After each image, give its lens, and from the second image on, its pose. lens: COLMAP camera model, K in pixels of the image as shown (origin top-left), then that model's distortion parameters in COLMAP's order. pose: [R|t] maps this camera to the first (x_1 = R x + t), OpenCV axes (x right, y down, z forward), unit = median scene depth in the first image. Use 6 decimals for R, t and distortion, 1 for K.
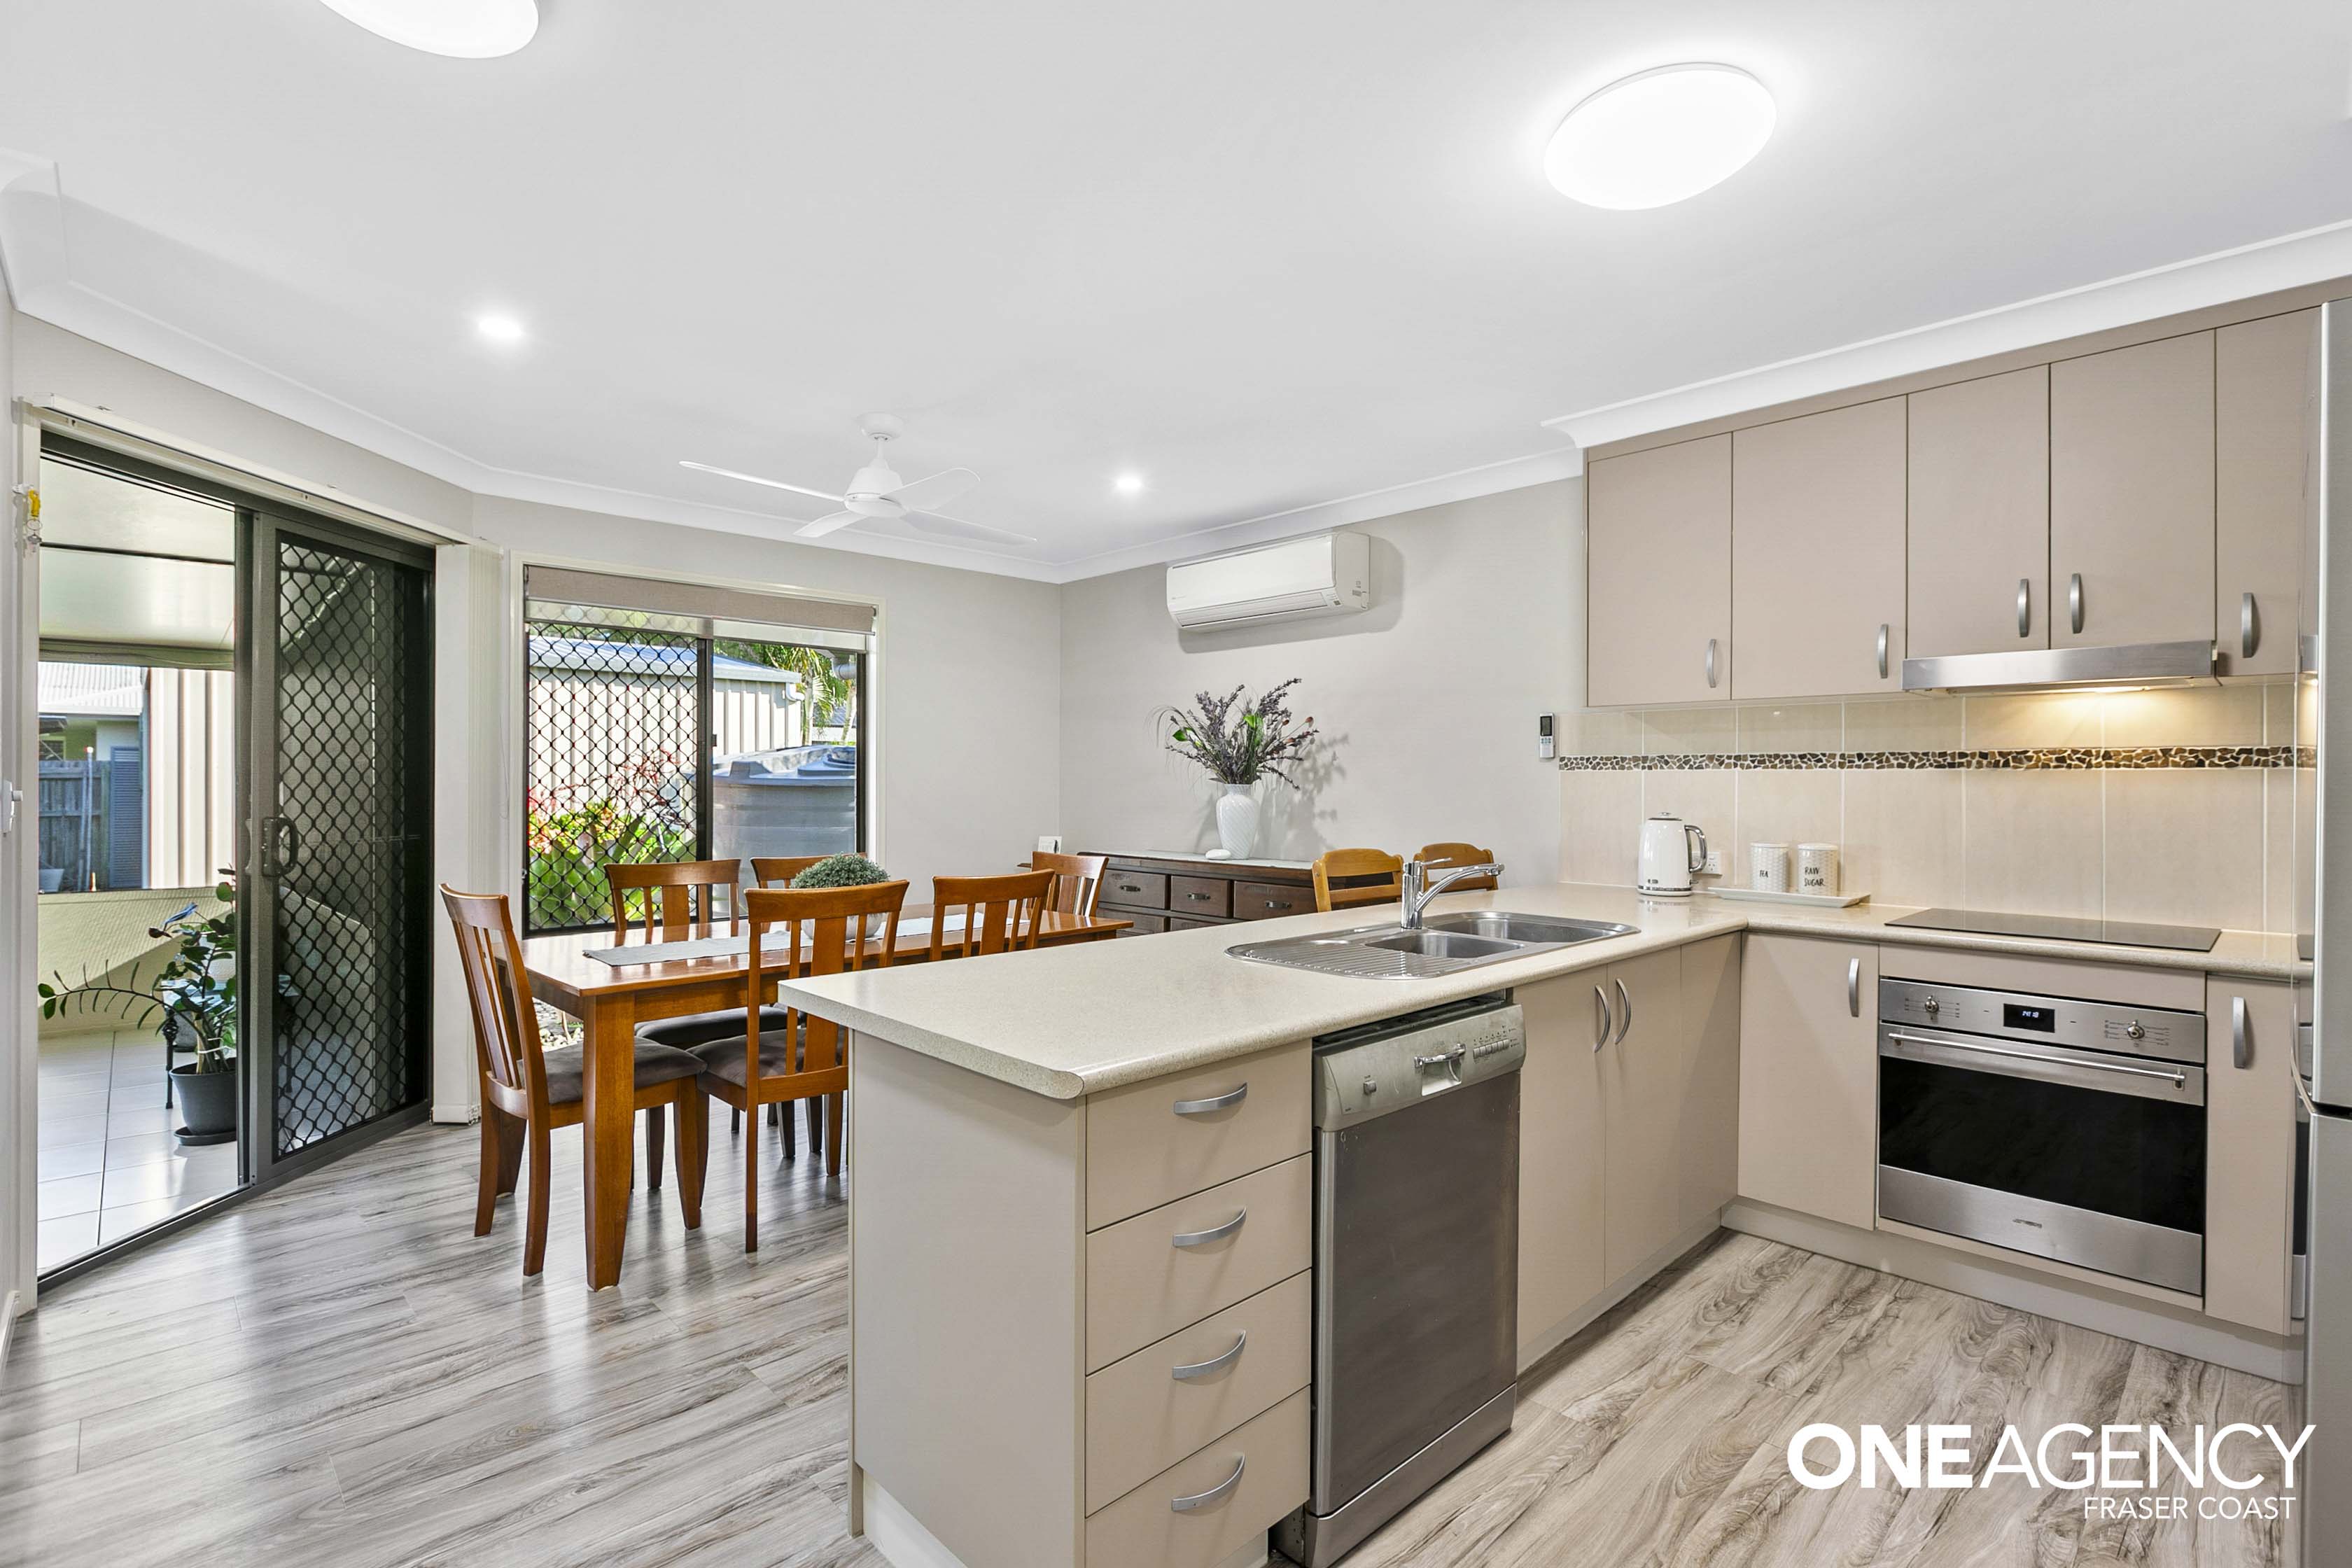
lens RADIAL K [[1121.2, 0, 1178.4], [0, 1121.2, 784.9], [0, 0, 1]] dist [-0.004929, -0.000758]
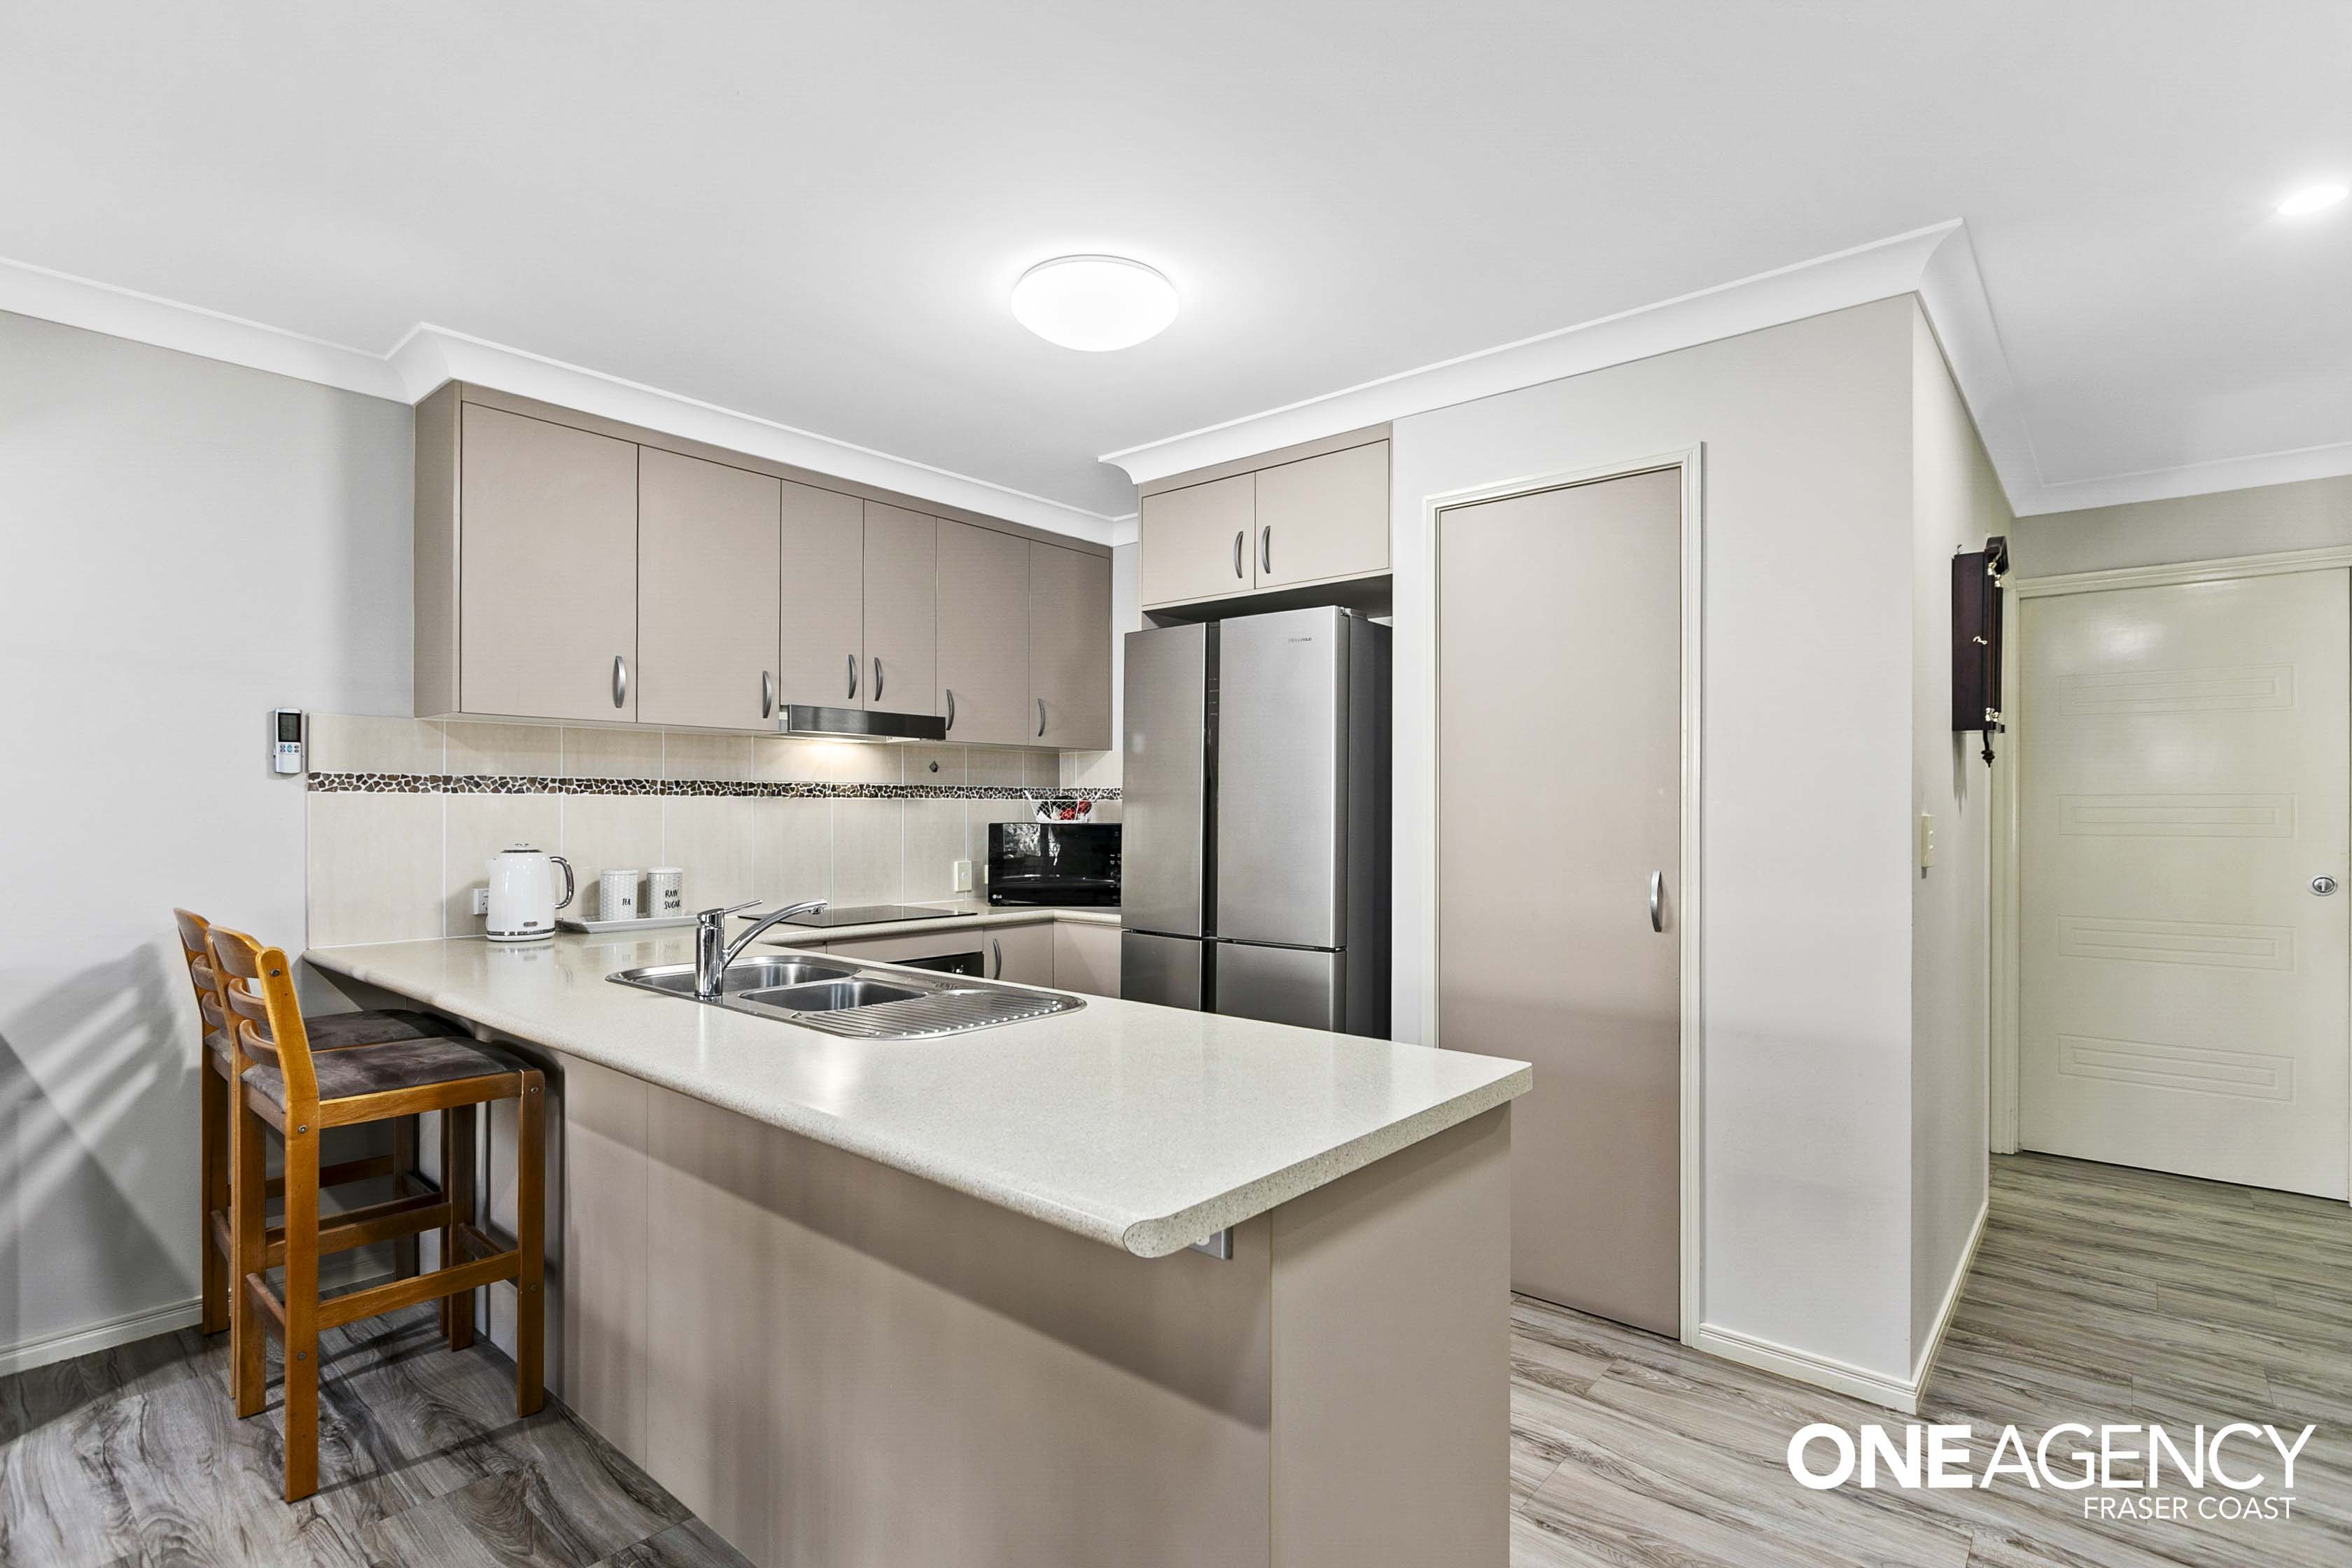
lens RADIAL K [[1121.2, 0, 1170.6], [0, 1121.2, 799.7], [0, 0, 1]] dist [-0.004929, -0.000758]
pose [[-0.101636, 0.008917, 0.994782, -0.502750], [0.004189, 0.999955, -0.008536, 0.000786], [-0.994813, 0.003299, -0.101669, 0.636820]]
